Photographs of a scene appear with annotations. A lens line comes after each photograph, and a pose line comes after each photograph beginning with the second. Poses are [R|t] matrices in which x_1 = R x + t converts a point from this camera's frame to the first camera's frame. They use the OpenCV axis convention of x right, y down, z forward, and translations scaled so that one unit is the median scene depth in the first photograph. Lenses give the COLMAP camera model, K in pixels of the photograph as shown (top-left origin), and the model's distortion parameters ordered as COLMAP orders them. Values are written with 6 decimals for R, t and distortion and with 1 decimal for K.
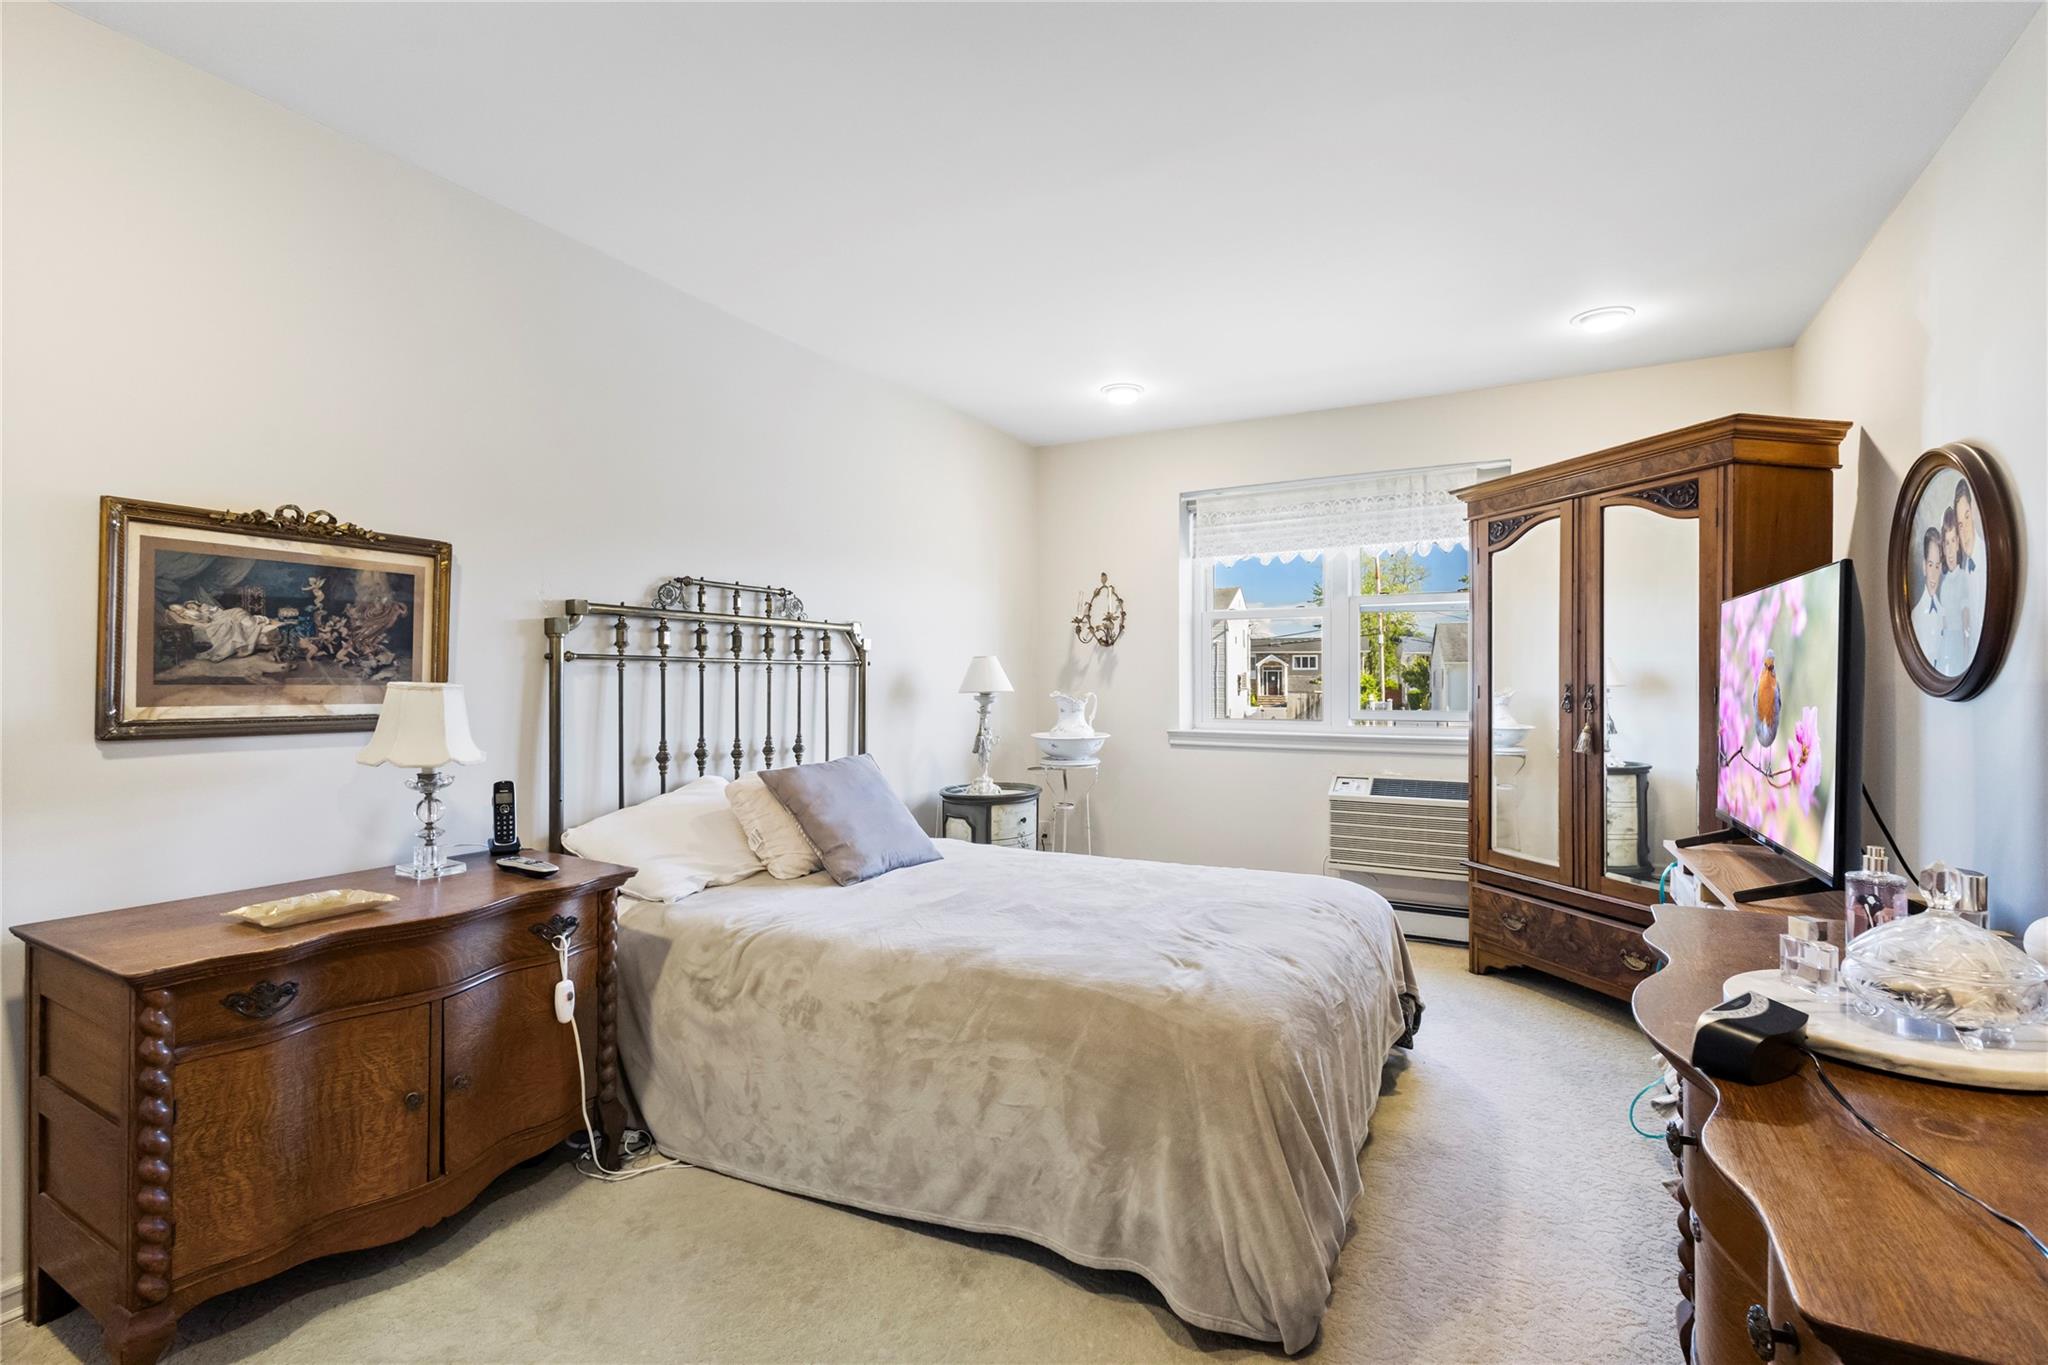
lens RADIAL K [[940.4, 0, 1044.3], [0, 940.4, 681.0], [0, 0, 1]] dist [0.006007, -0.001365]
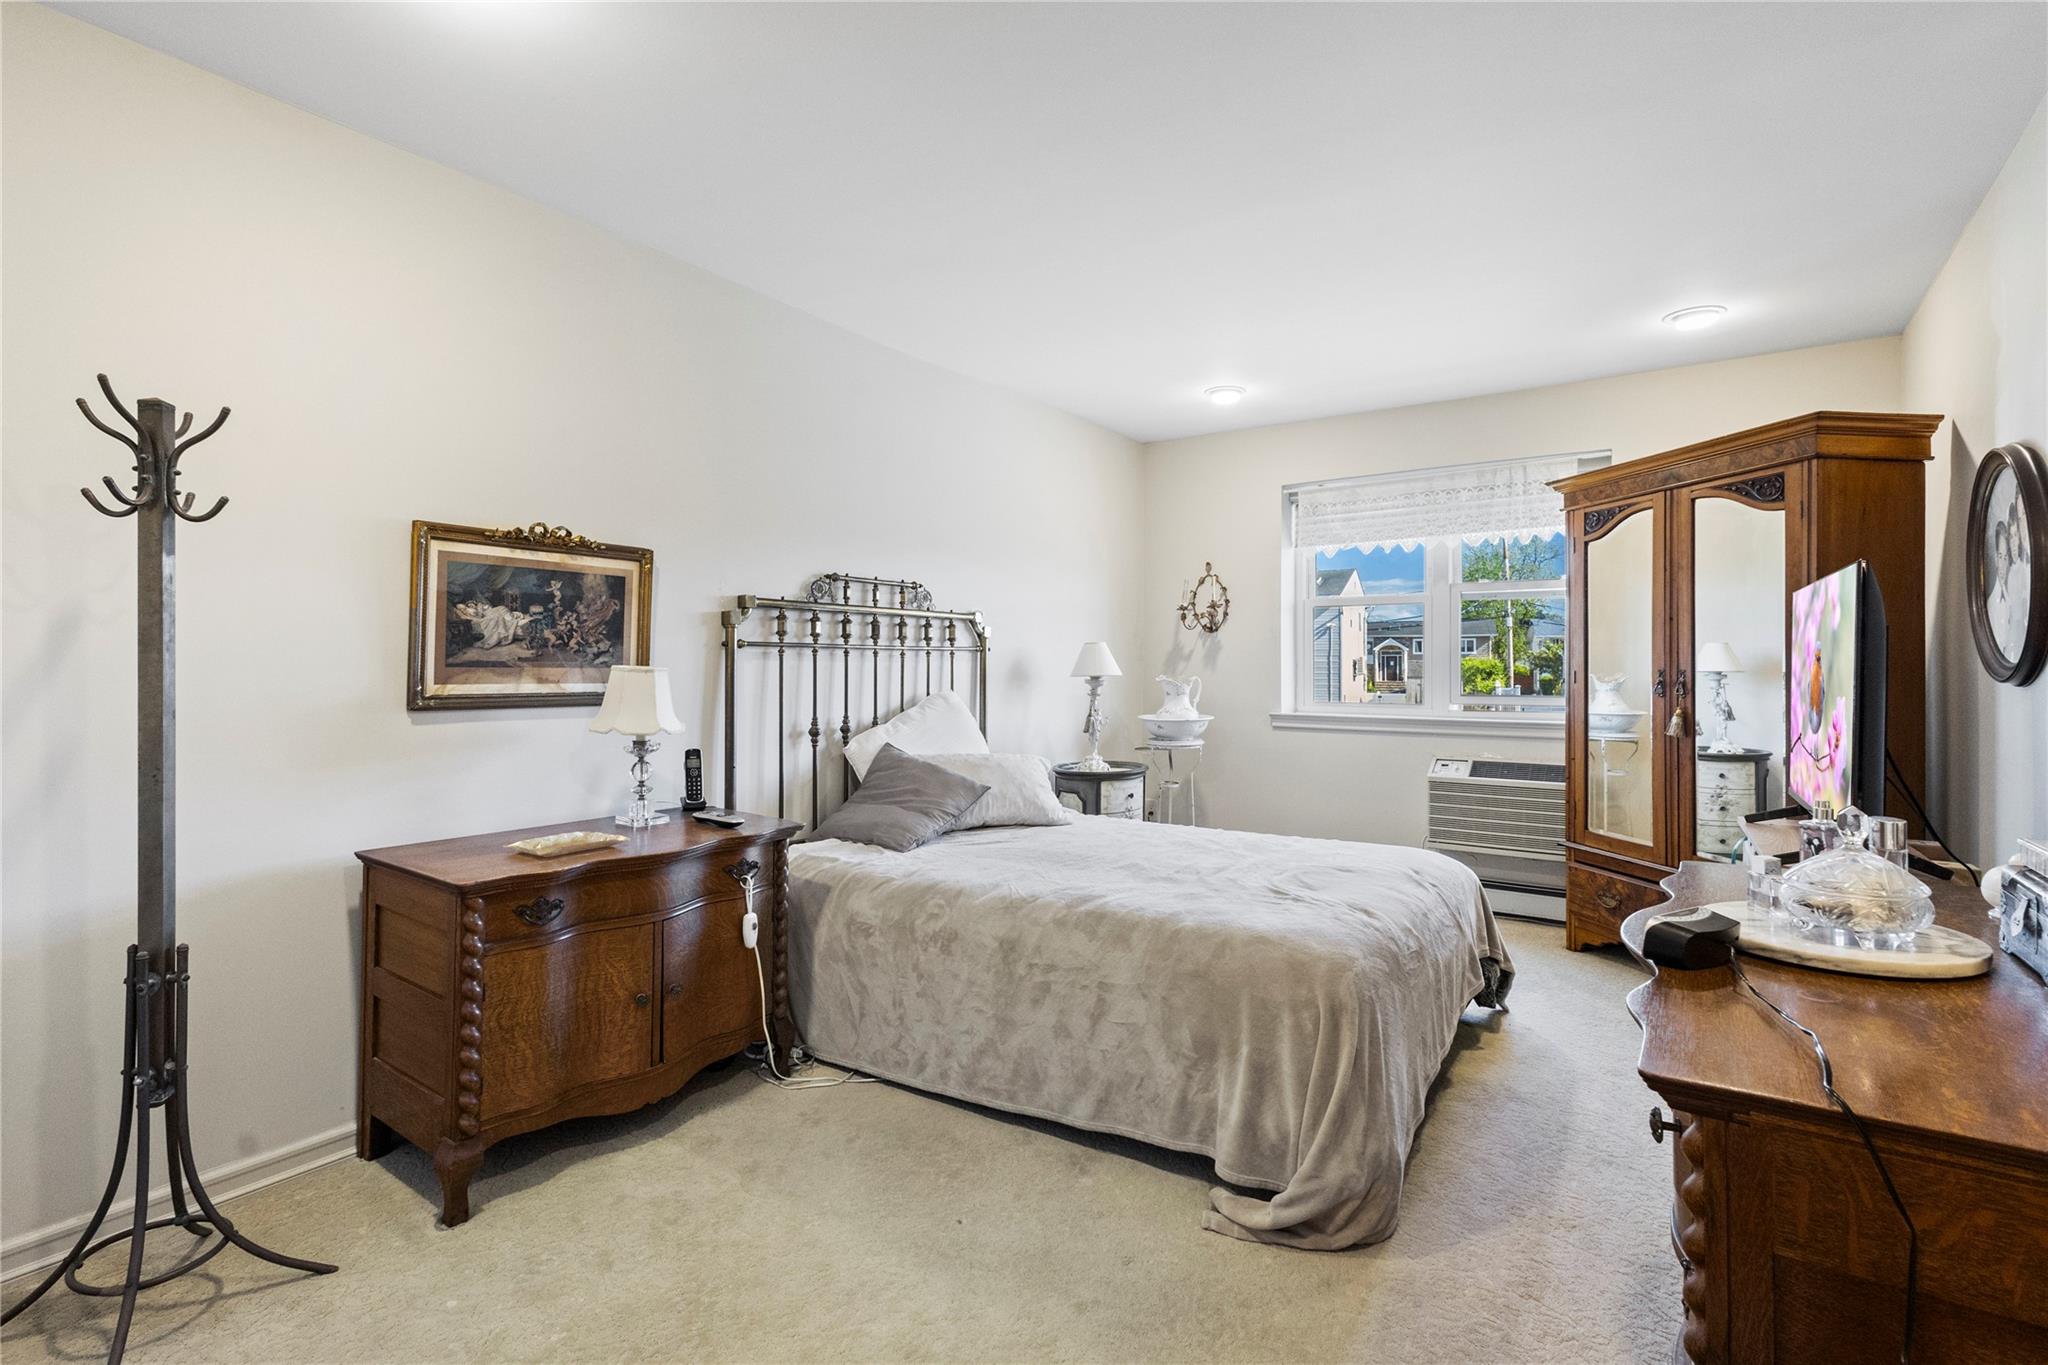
lens RADIAL K [[940.4, 0, 1035.5], [0, 940.4, 663.2], [0, 0, 1]] dist [0.006007, -0.001365]
pose [[0.992556, 0.001576, -0.121783, 0.000363], [-0.001873, 0.999996, -0.002329, 0.000091], [0.121779, 0.002539, 0.992554, -0.144834]]
